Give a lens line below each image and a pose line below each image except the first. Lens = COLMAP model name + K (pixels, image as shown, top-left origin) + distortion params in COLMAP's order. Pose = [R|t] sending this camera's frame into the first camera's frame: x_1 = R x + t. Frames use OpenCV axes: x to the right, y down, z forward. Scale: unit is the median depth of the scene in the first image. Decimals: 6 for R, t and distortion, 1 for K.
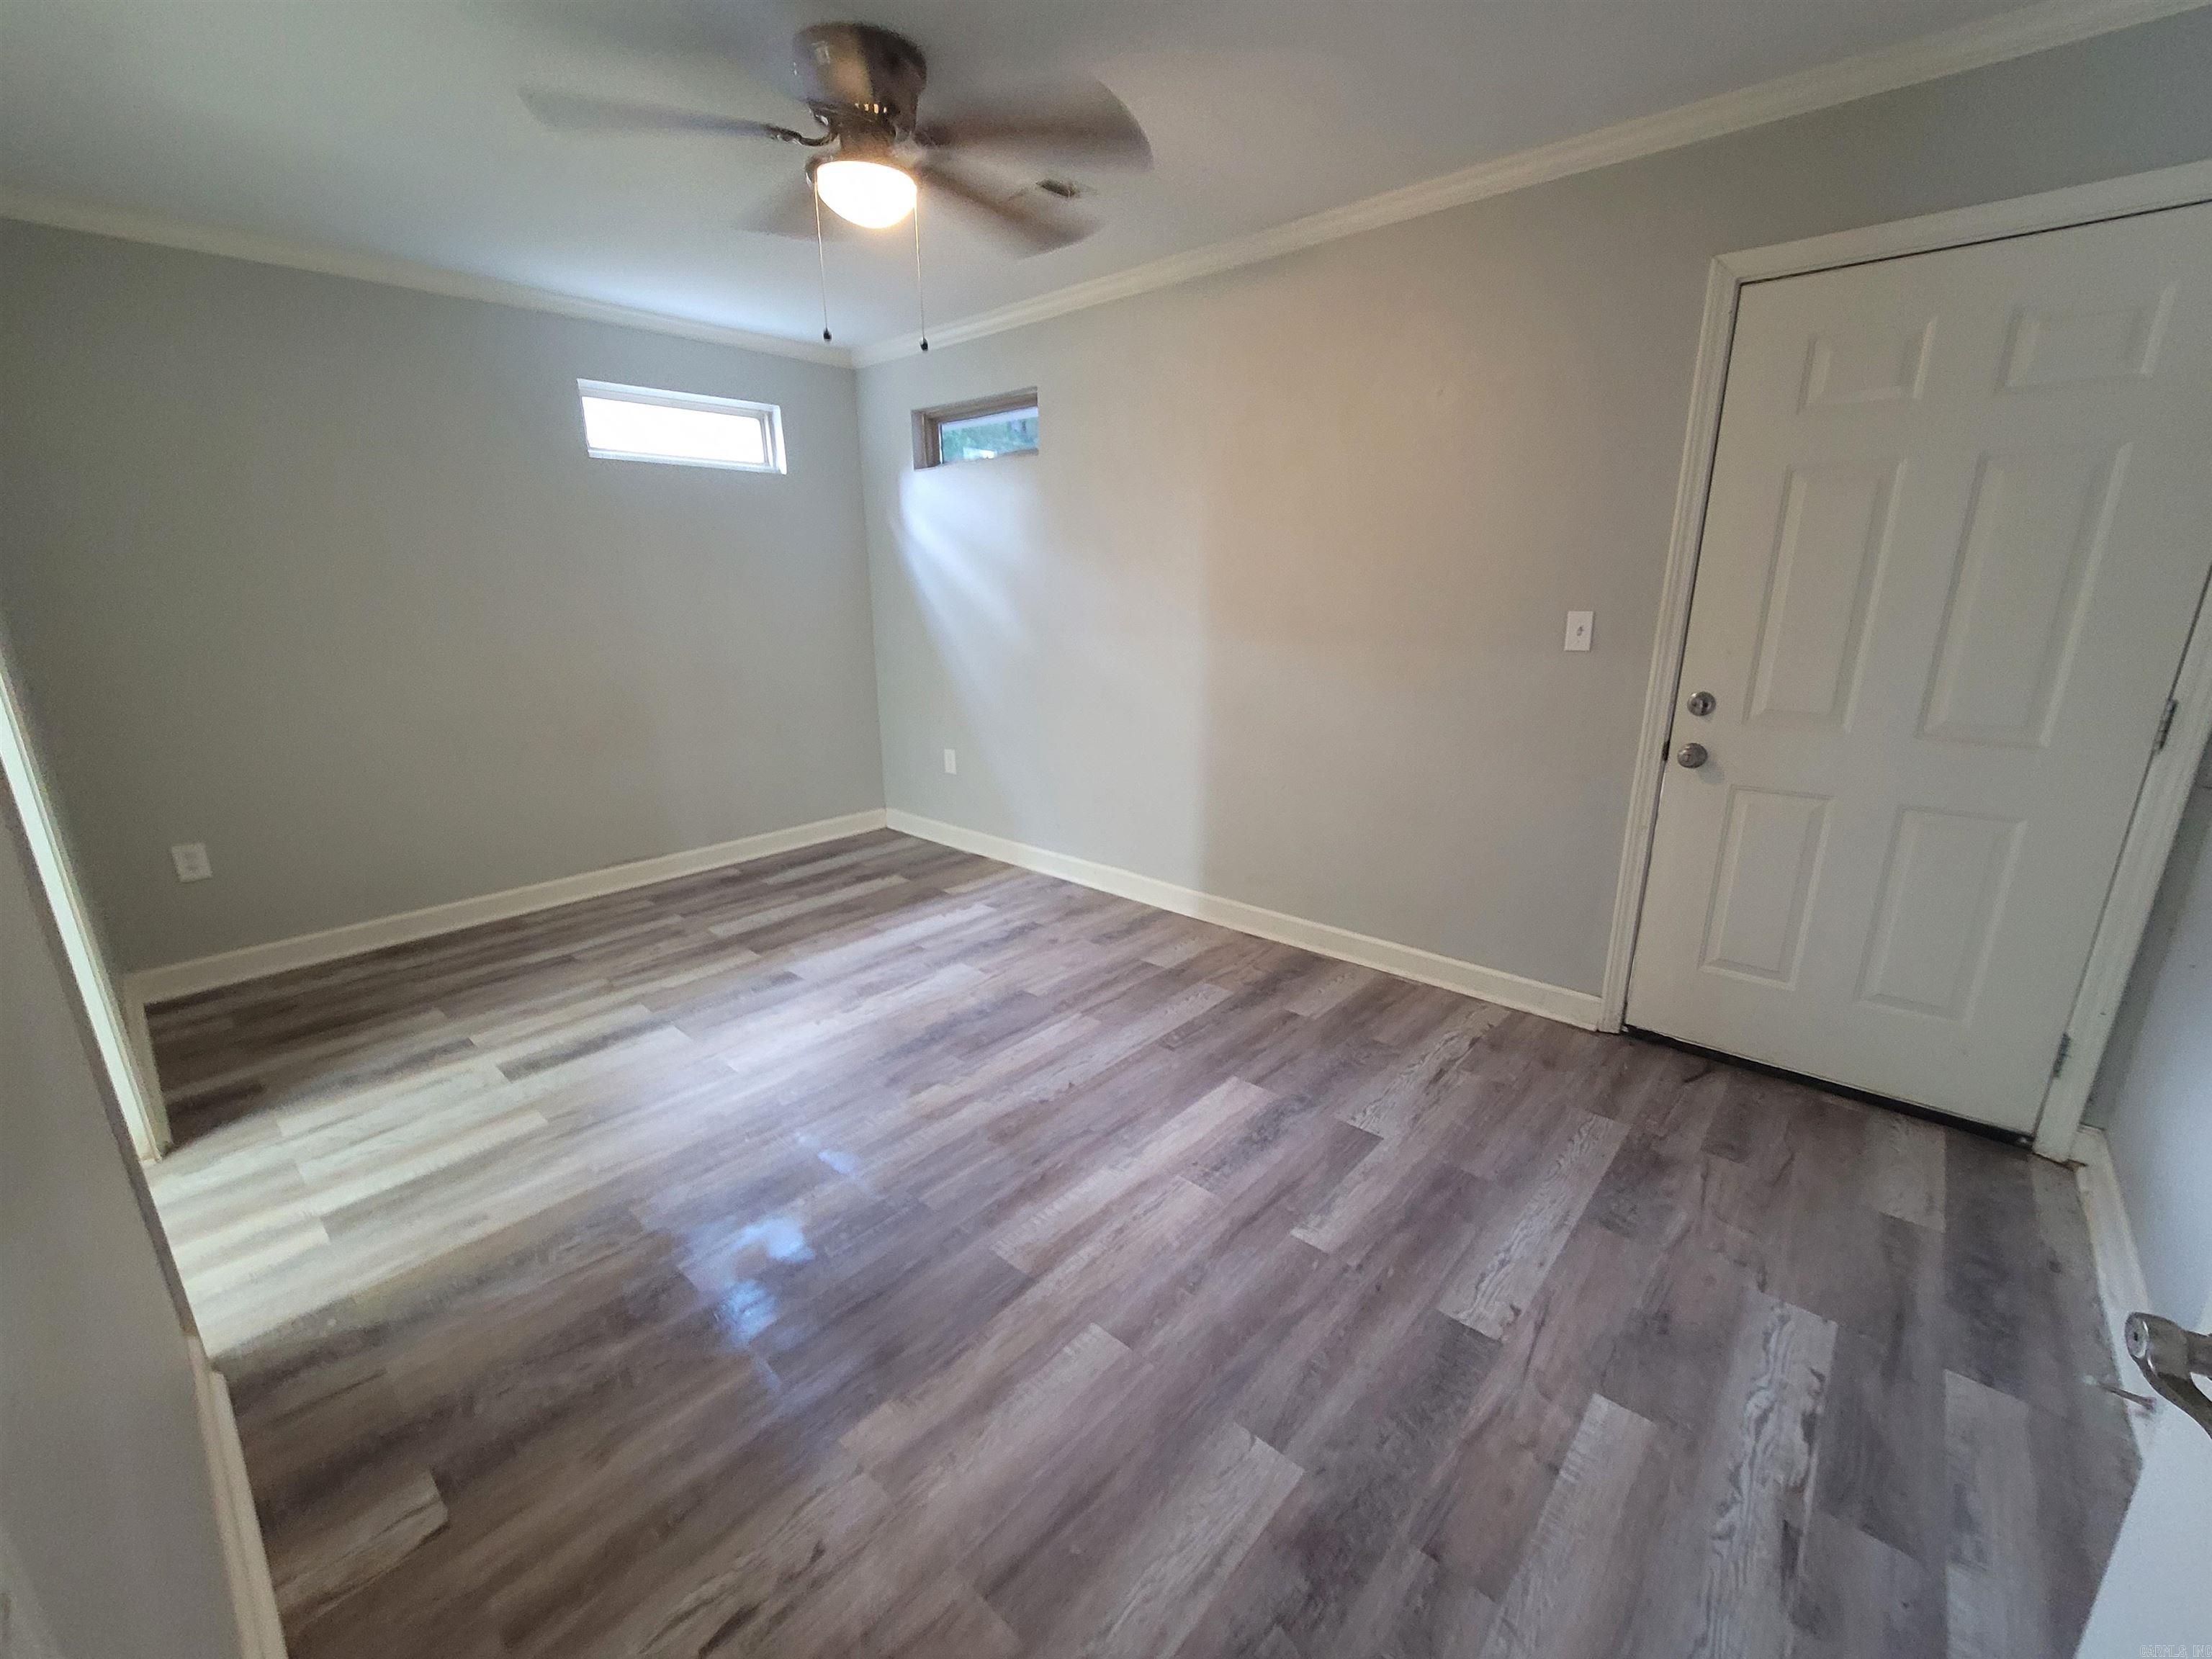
lens RADIAL K [[907.5, 0, 1127.5], [0, 907.5, 844.1], [0, 0, 1]] dist [0.000831, -0.000999]
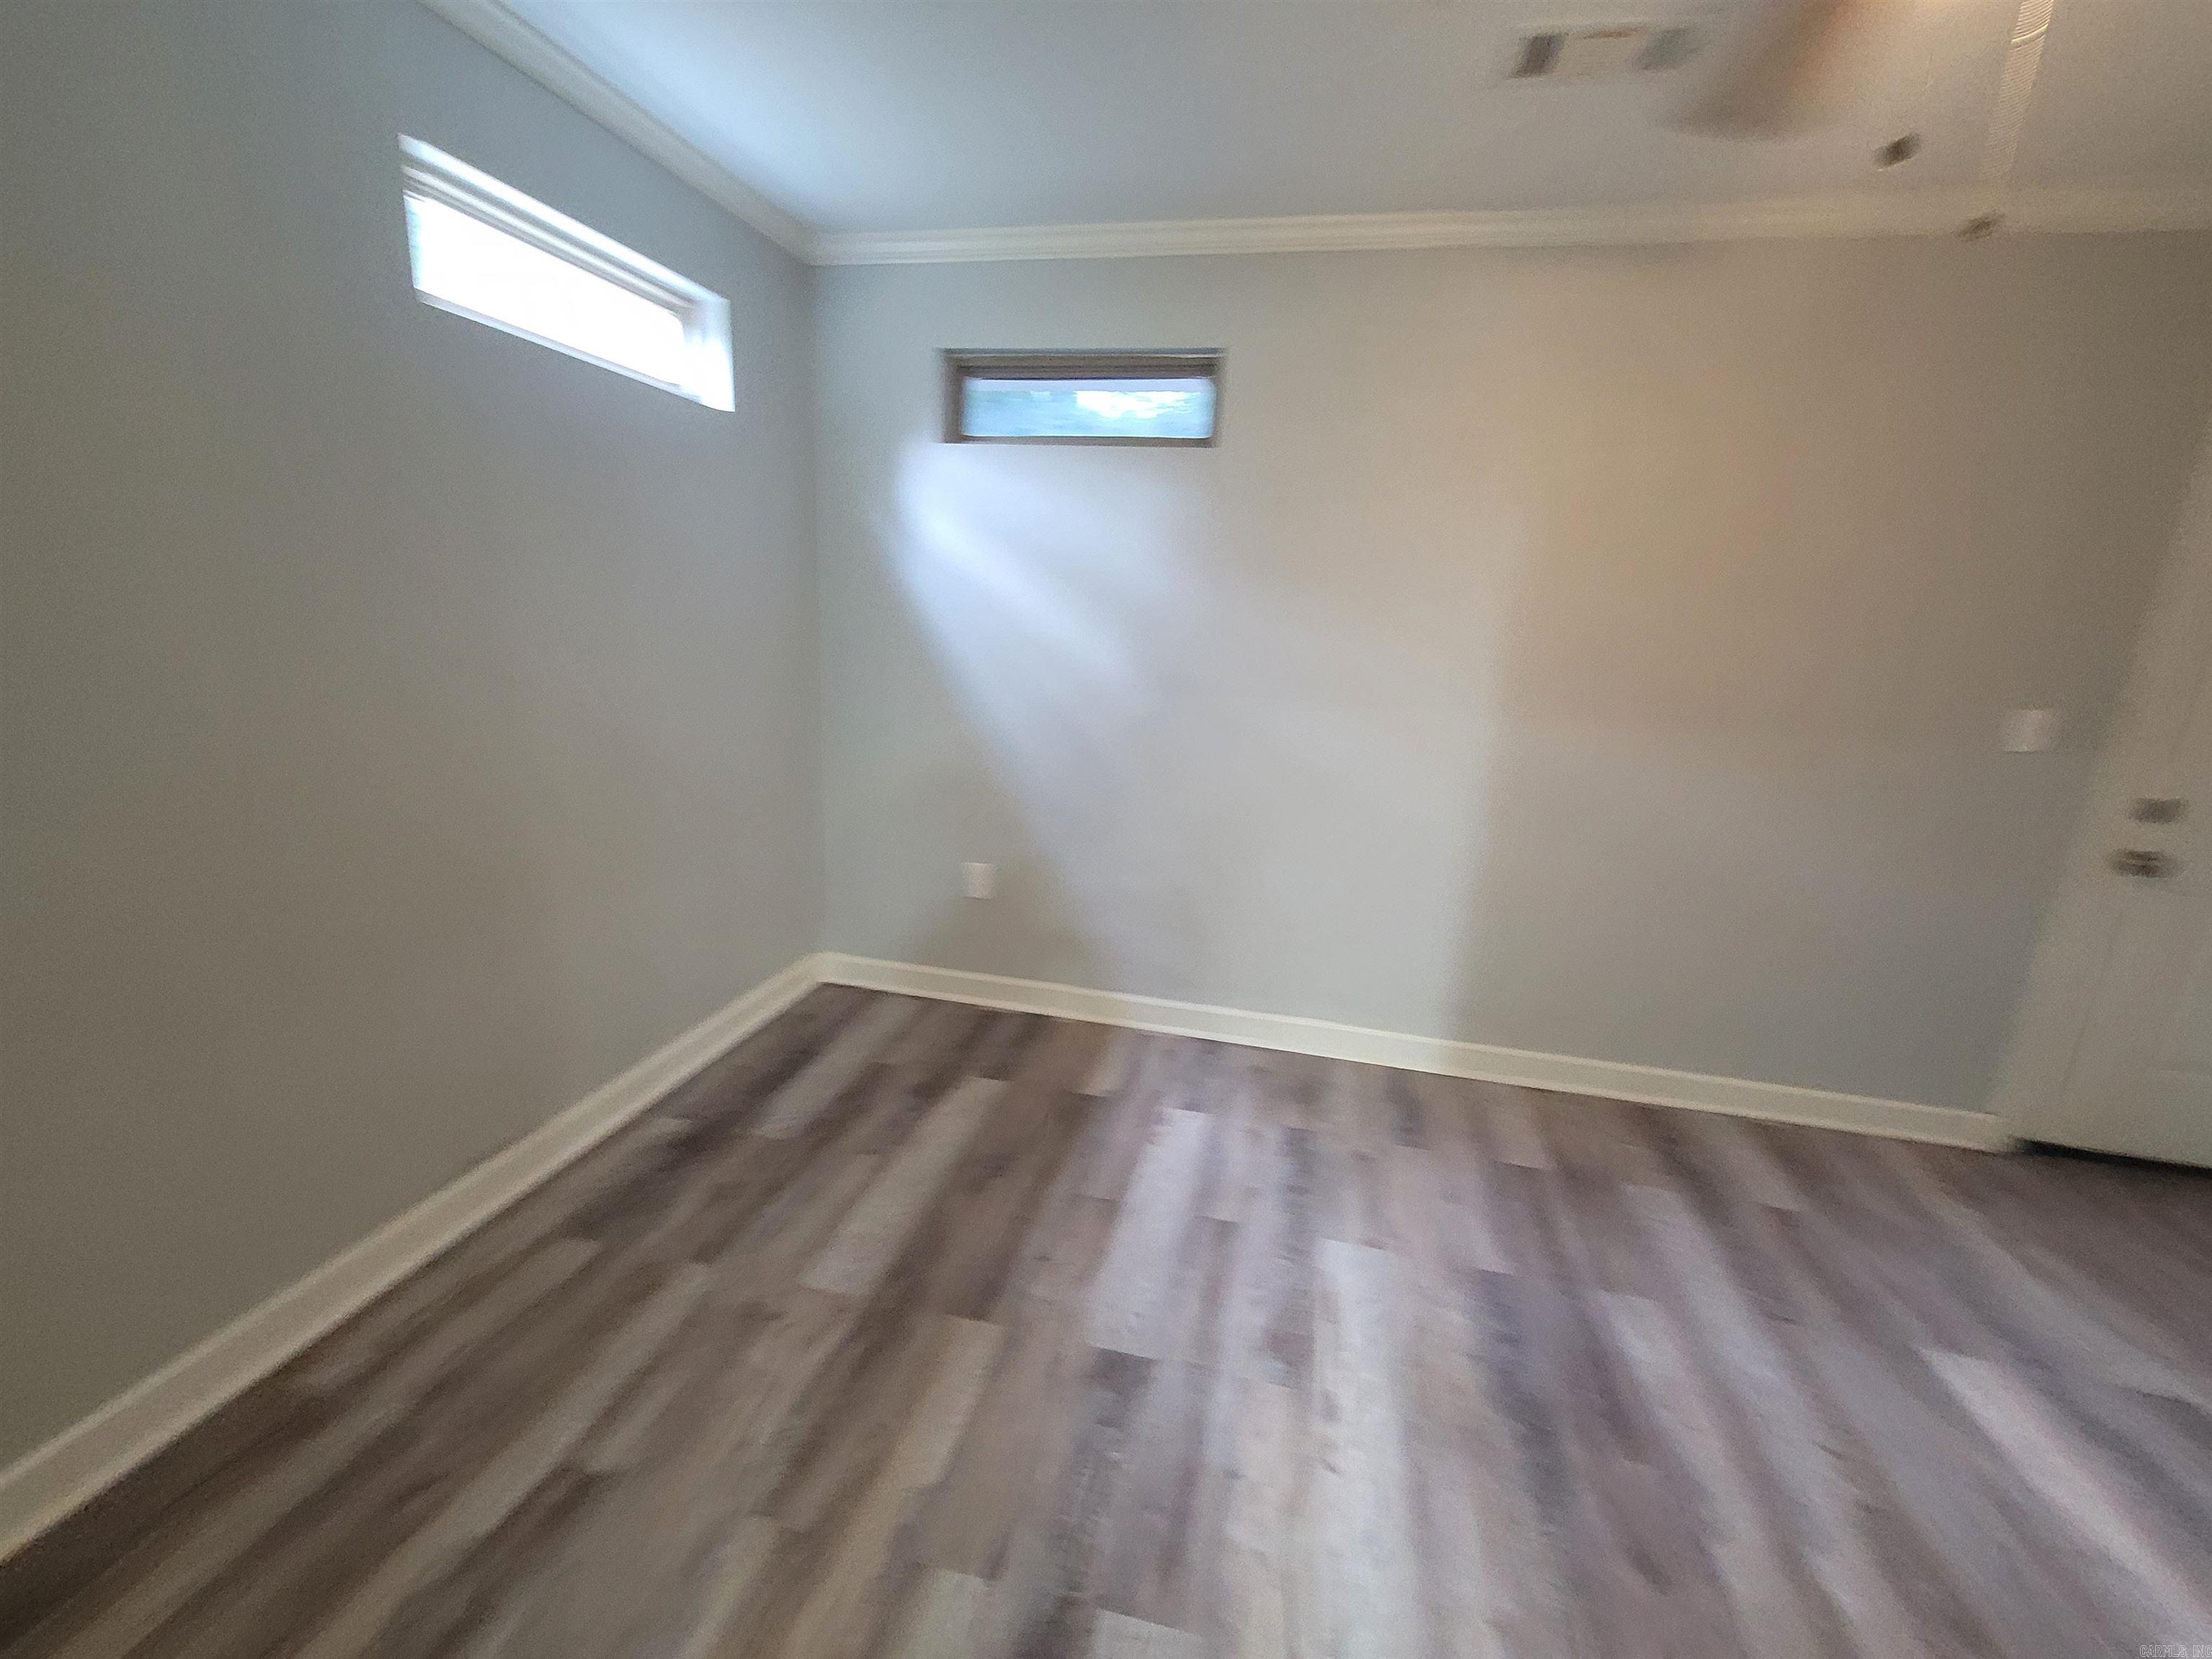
lens RADIAL K [[907.5, 0, 1116.7], [0, 907.5, 843.0], [0, 0, 1]] dist [0.000831, -0.000999]
pose [[0.872884, -0.068120, 0.483149, -0.675684], [0.078514, 0.996912, -0.001291, -0.173262], [-0.481569, 0.039061, 0.875537, 0.579418]]
